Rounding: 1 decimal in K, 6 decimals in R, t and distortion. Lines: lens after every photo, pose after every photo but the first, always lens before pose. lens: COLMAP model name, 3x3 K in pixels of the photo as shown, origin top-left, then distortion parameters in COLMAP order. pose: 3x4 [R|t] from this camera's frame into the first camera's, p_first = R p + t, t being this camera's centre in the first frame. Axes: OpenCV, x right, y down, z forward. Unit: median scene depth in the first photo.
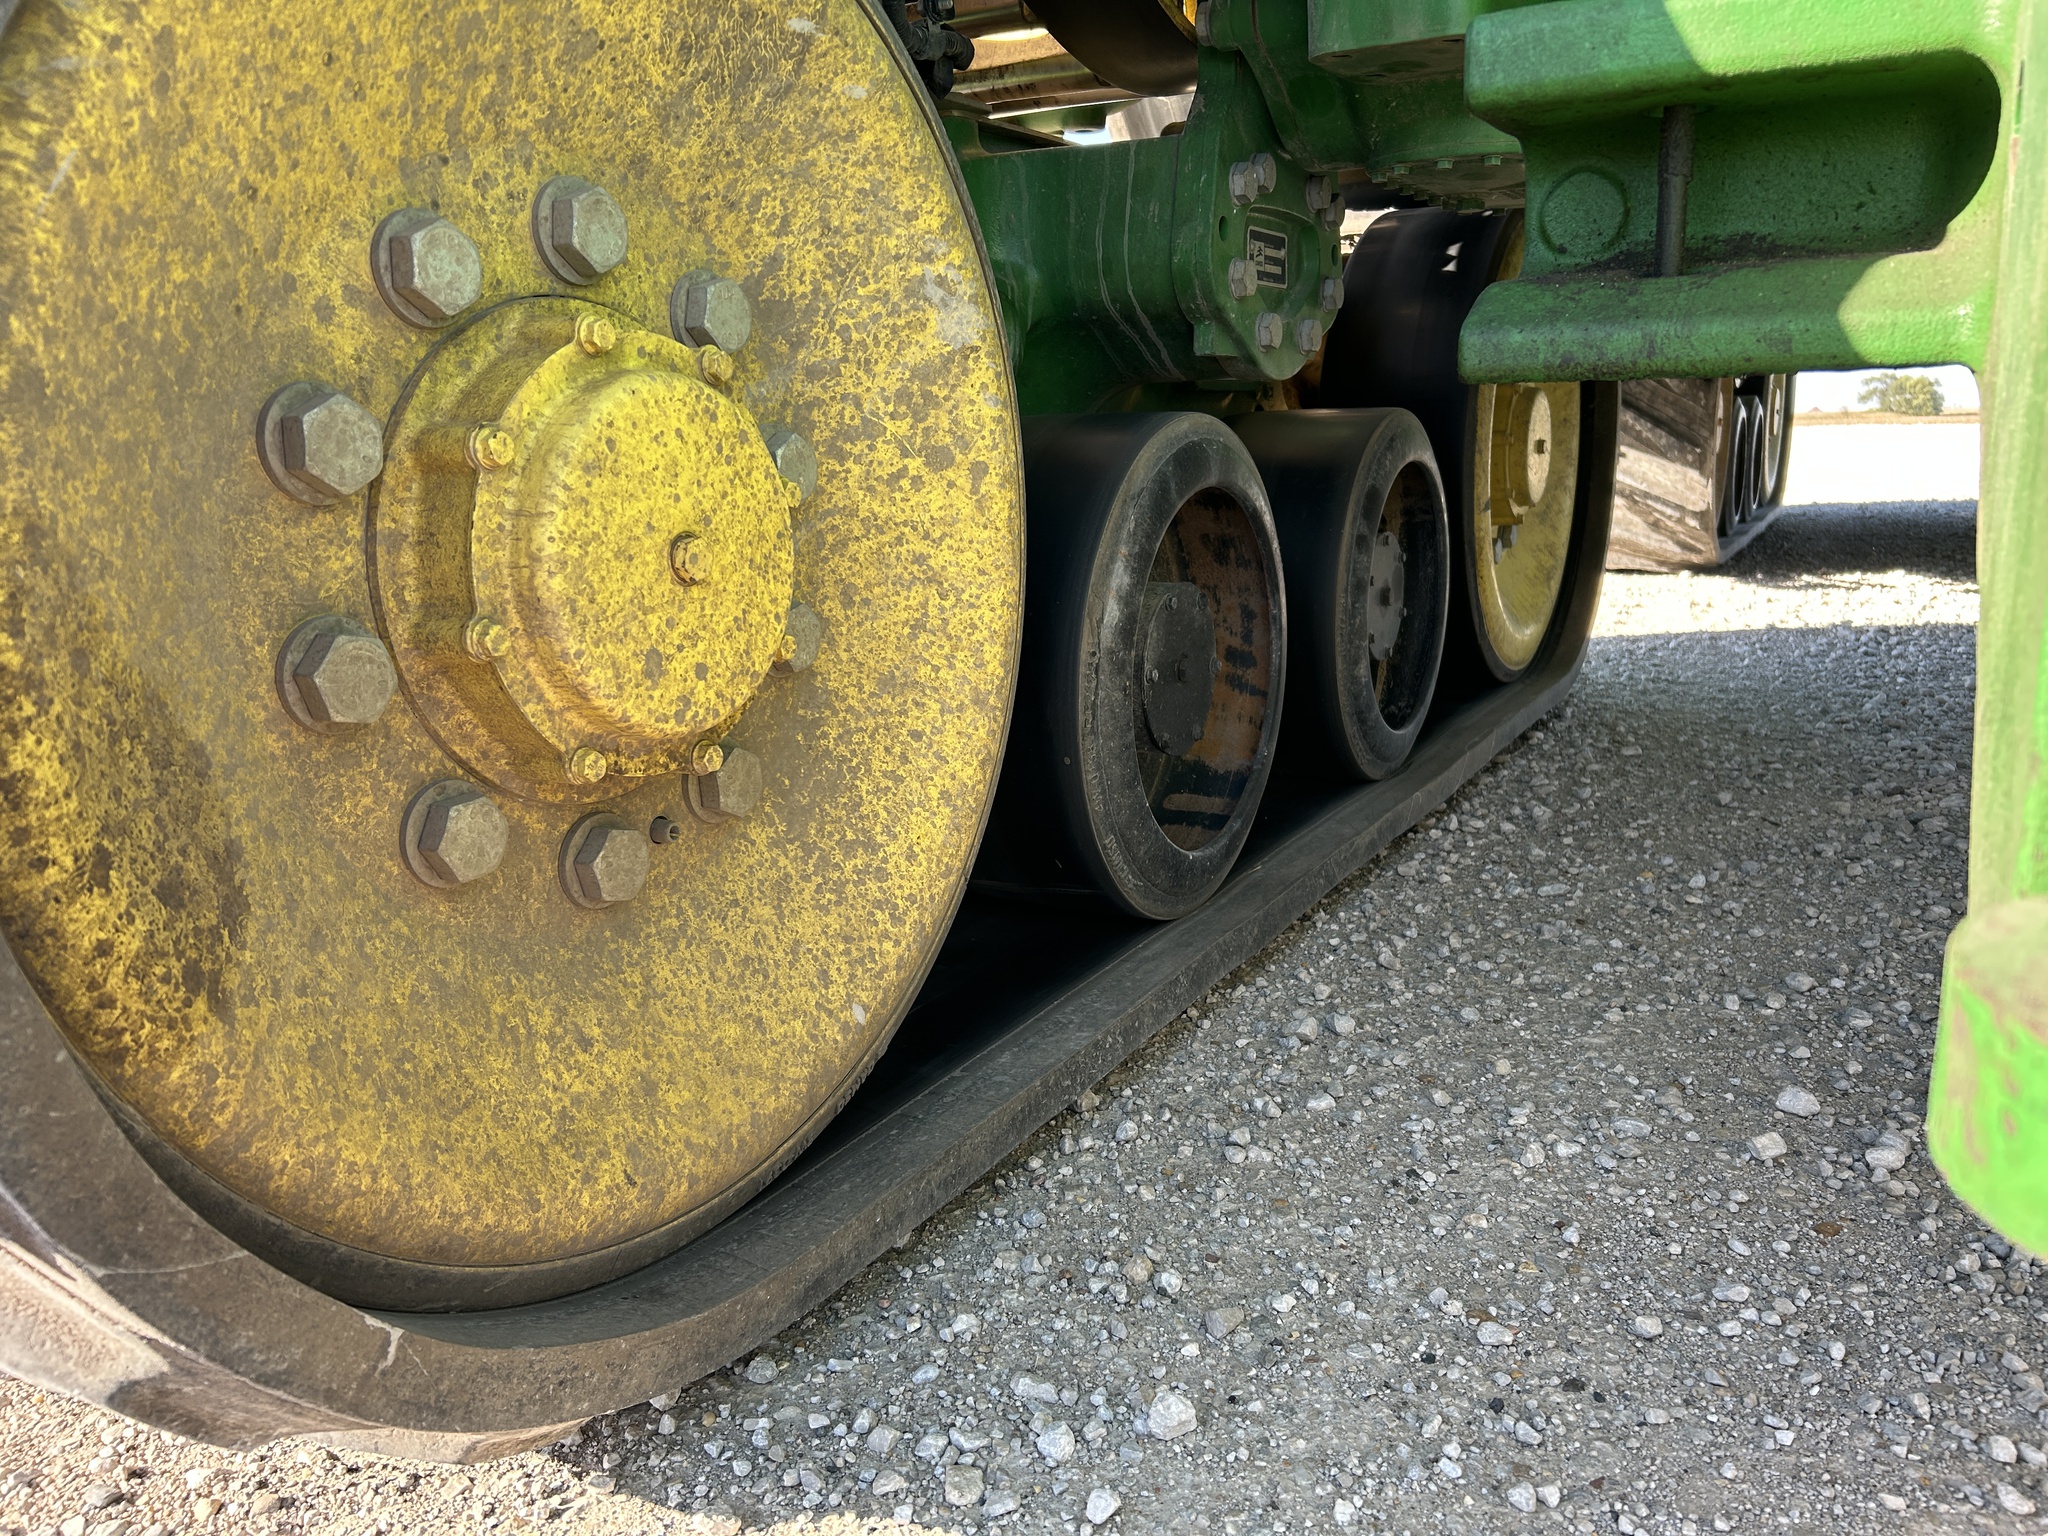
lens RADIAL K [[1571.9, 0, 1025.7], [0, 1571.9, 747.3], [0, 0, 1]] dist [0.040214, -0.046260]
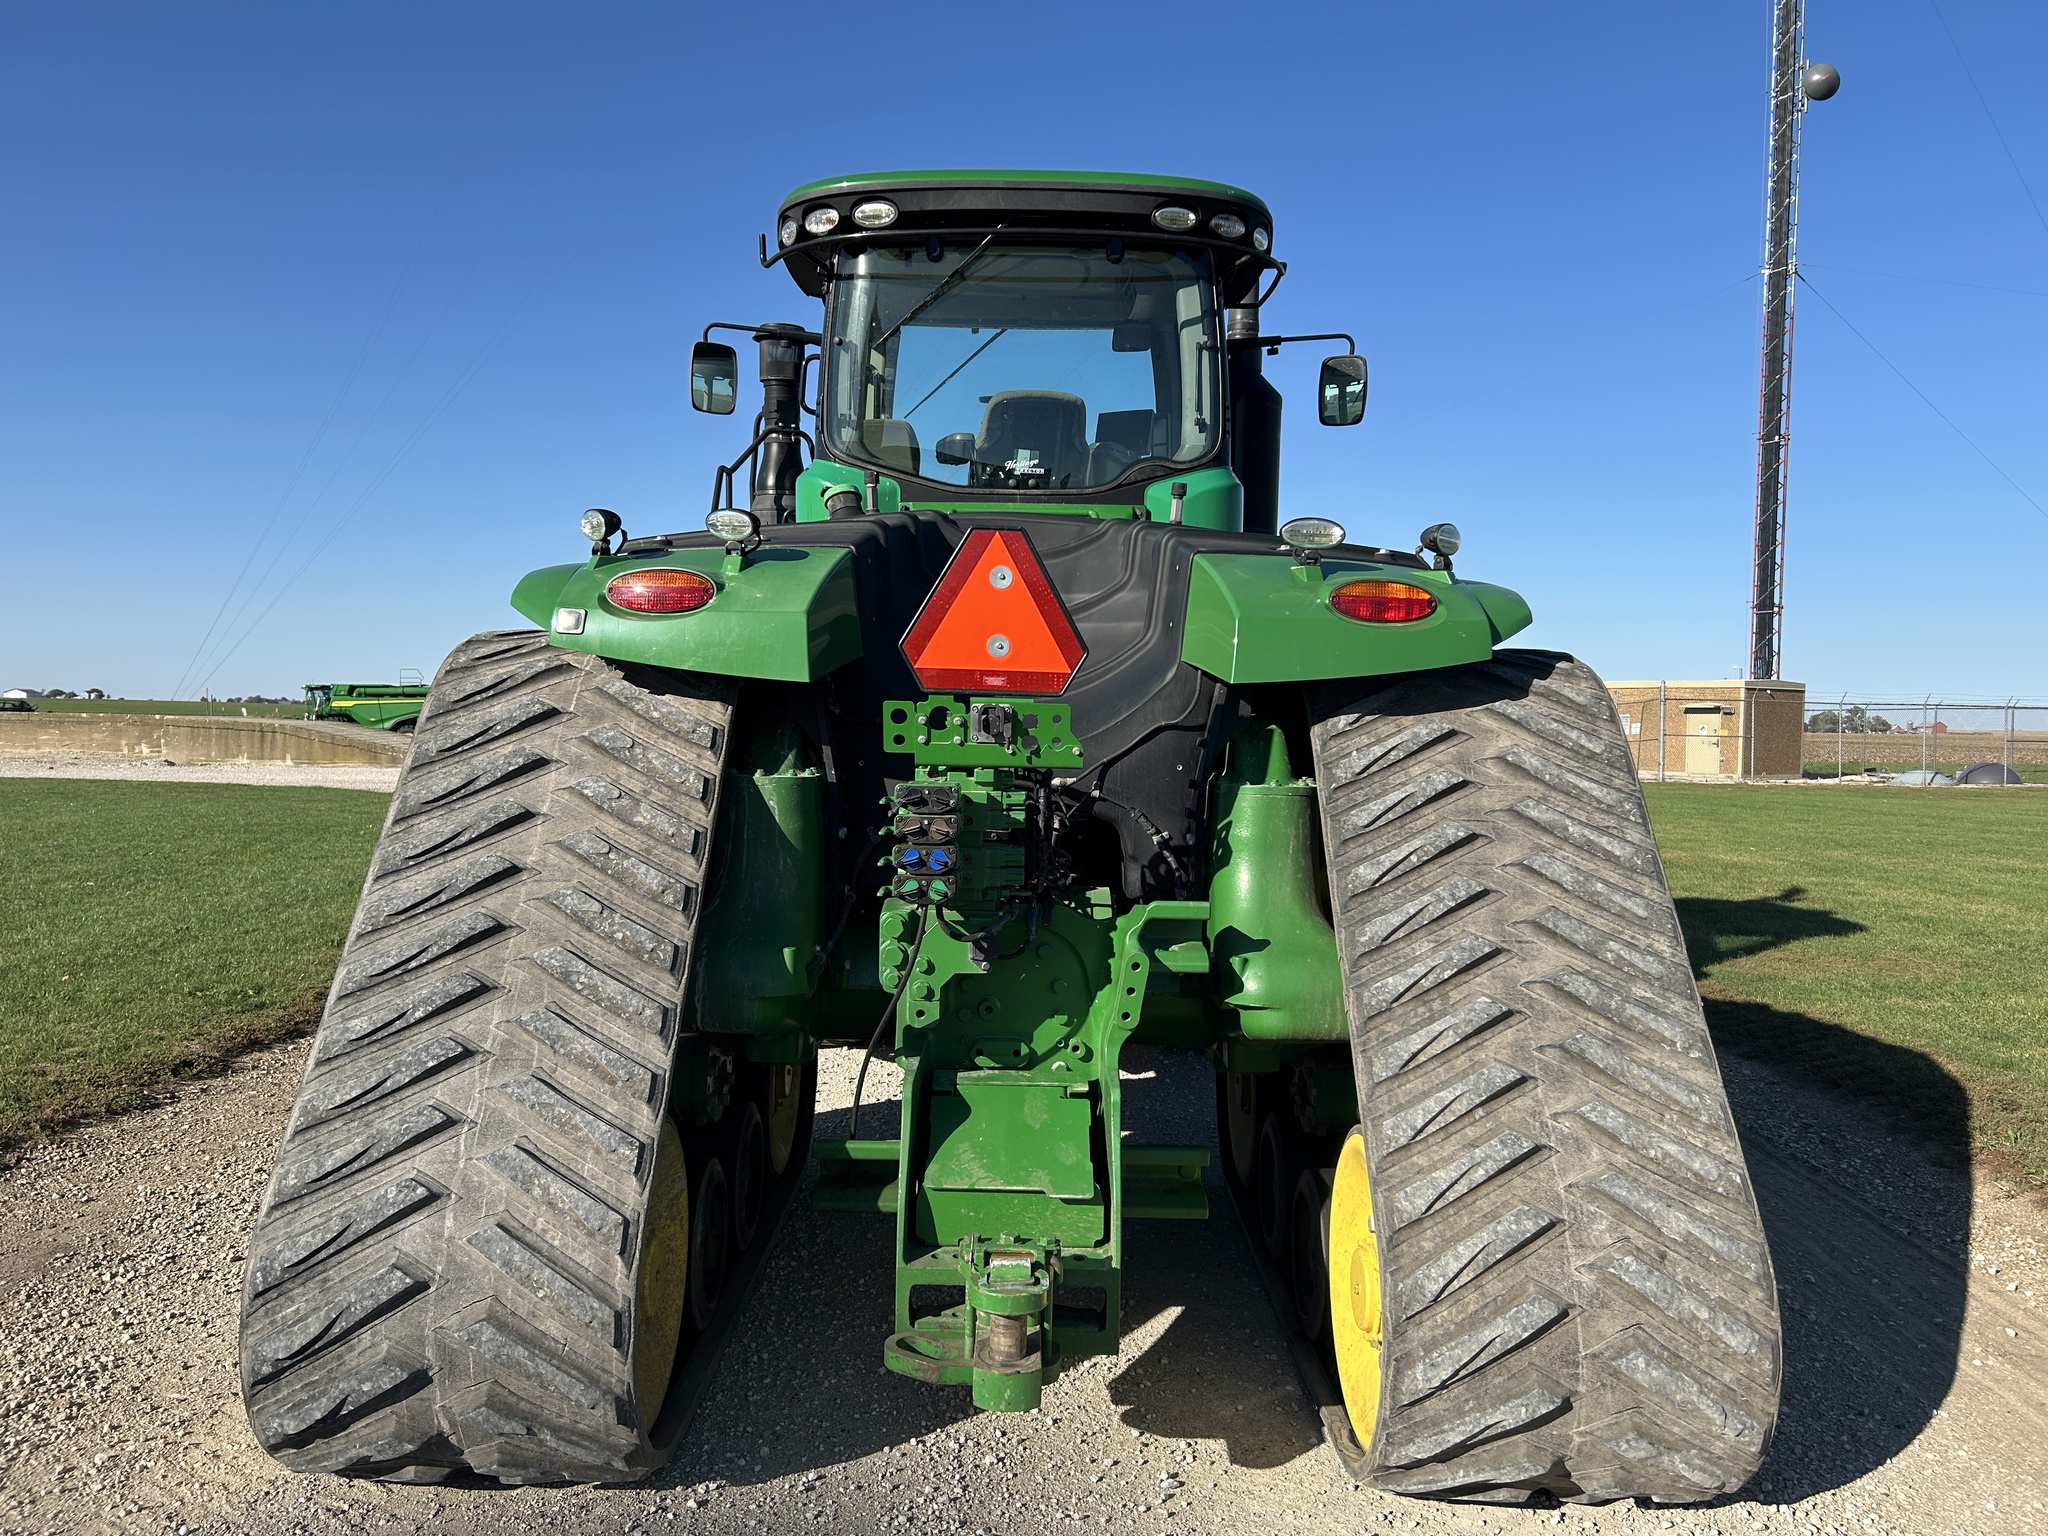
lens RADIAL K [[1571.9, 0, 1020.3], [0, 1571.9, 756.4], [0, 0, 1]] dist [0.040214, -0.046260]
pose [[0.872355, 0.019189, 0.488496, -1.182786], [0.065344, 0.985687, -0.155409, -0.622044], [-0.484486, 0.167492, 0.858615, -2.805151]]
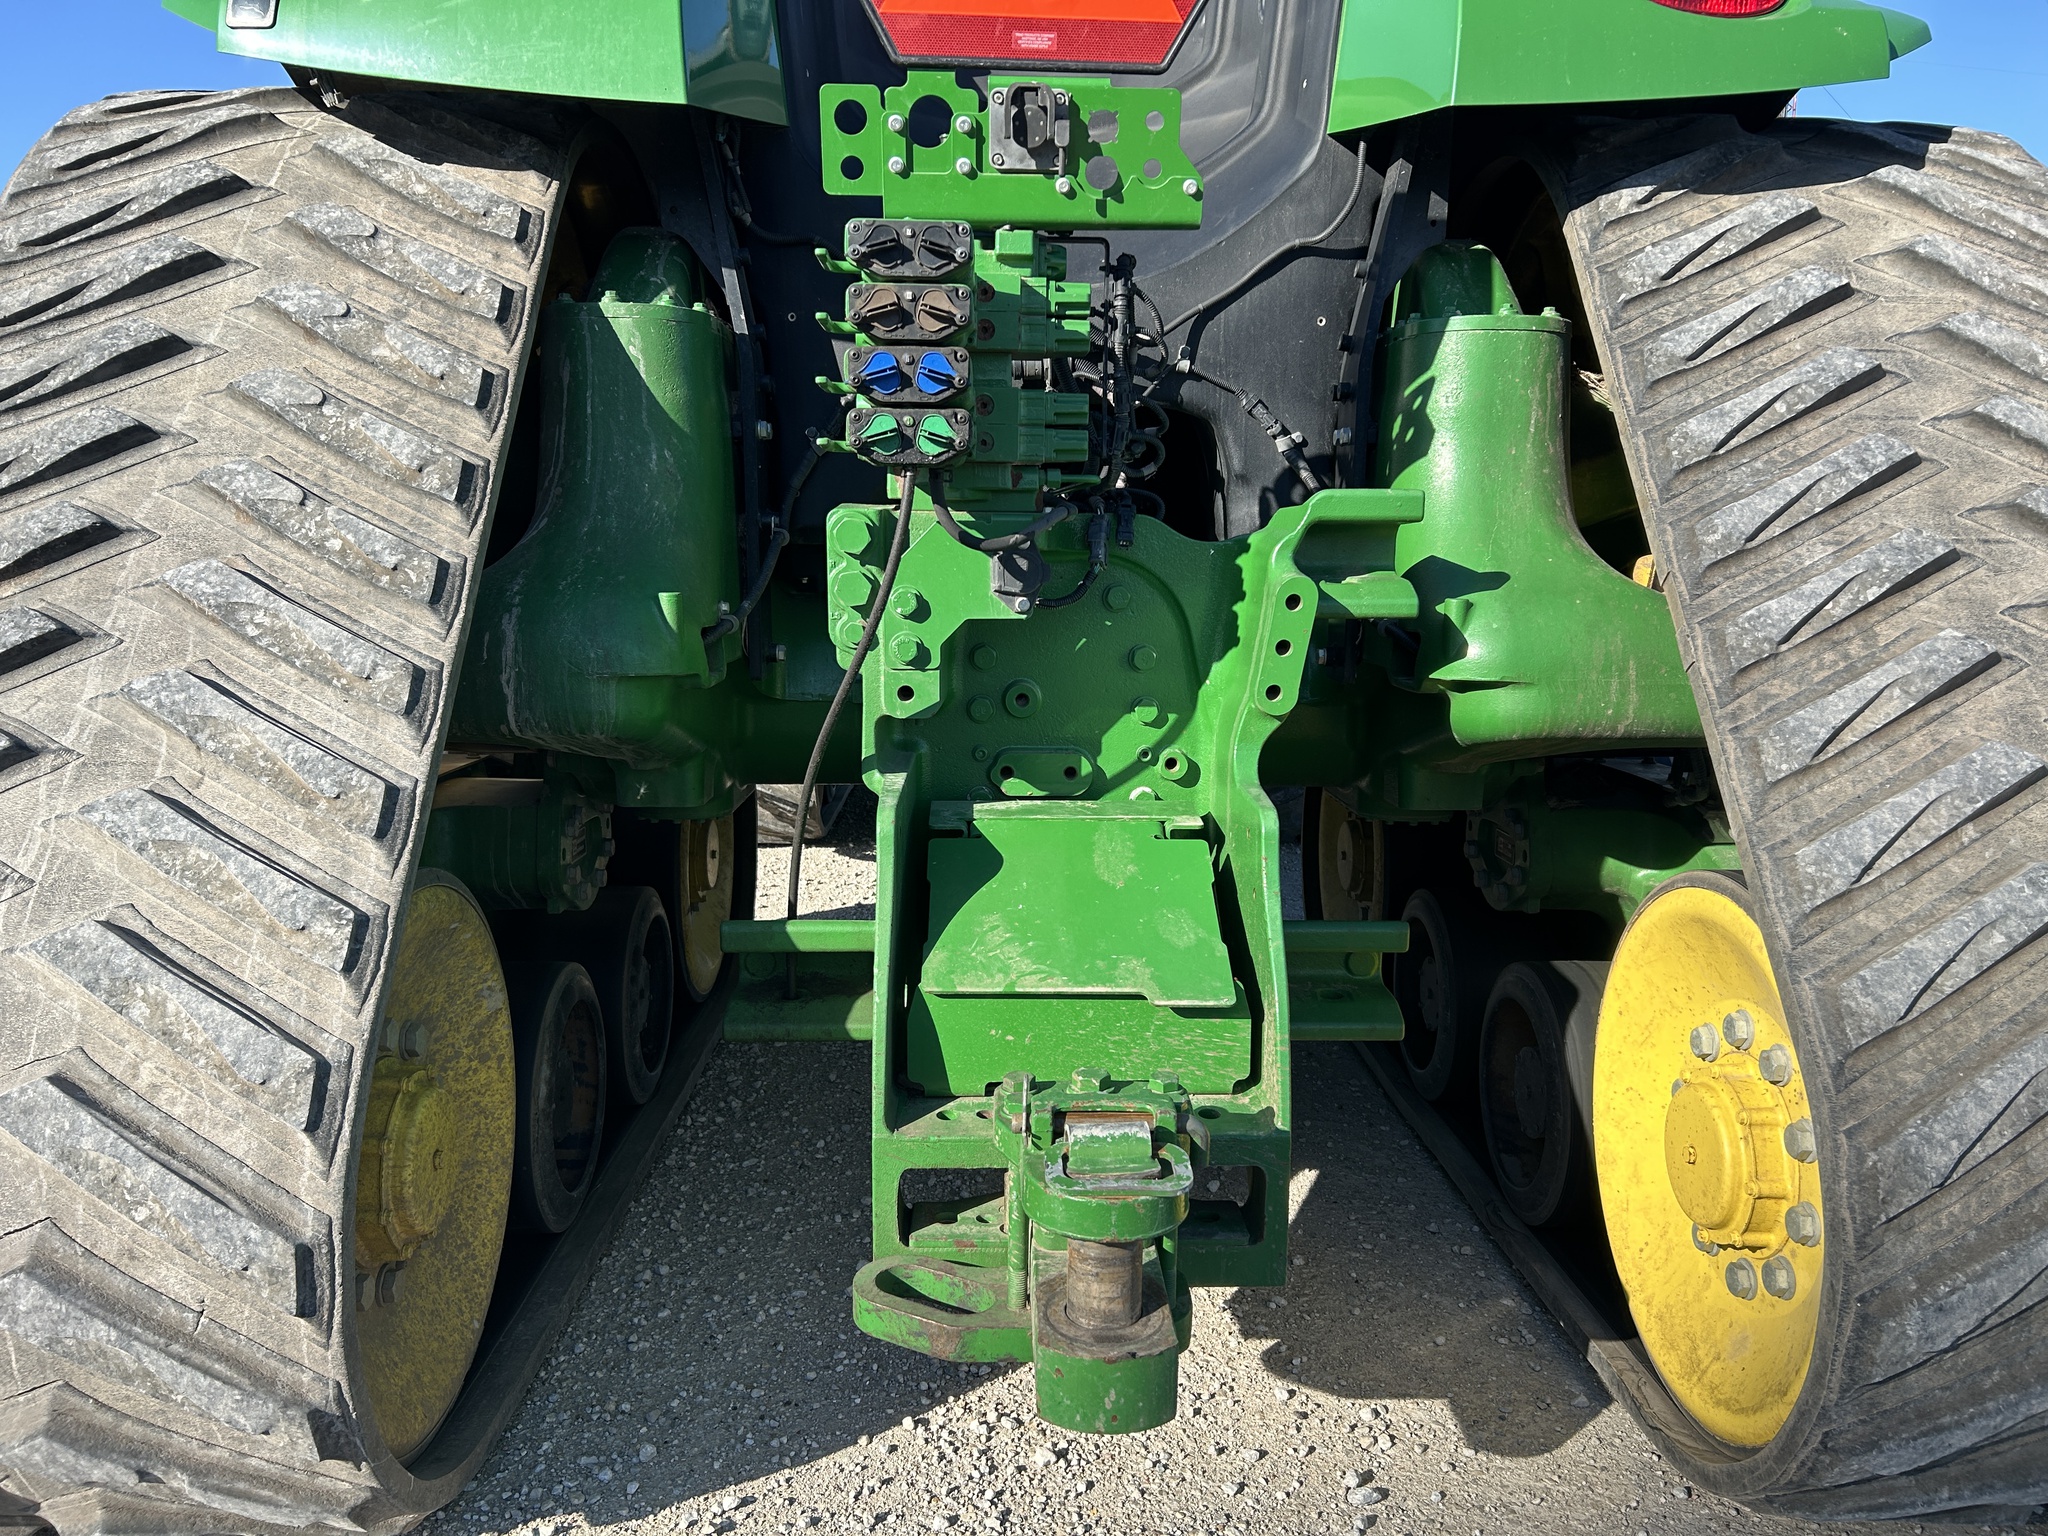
lens RADIAL K [[1571.9, 0, 1036.3], [0, 1571.9, 765.5], [0, 0, 1]] dist [0.040214, -0.046260]
pose [[0.856497, -0.044913, 0.514194, -0.500986], [0.081833, 0.995423, -0.049363, -0.409767], [-0.509623, 0.084358, 0.856252, -1.291451]]
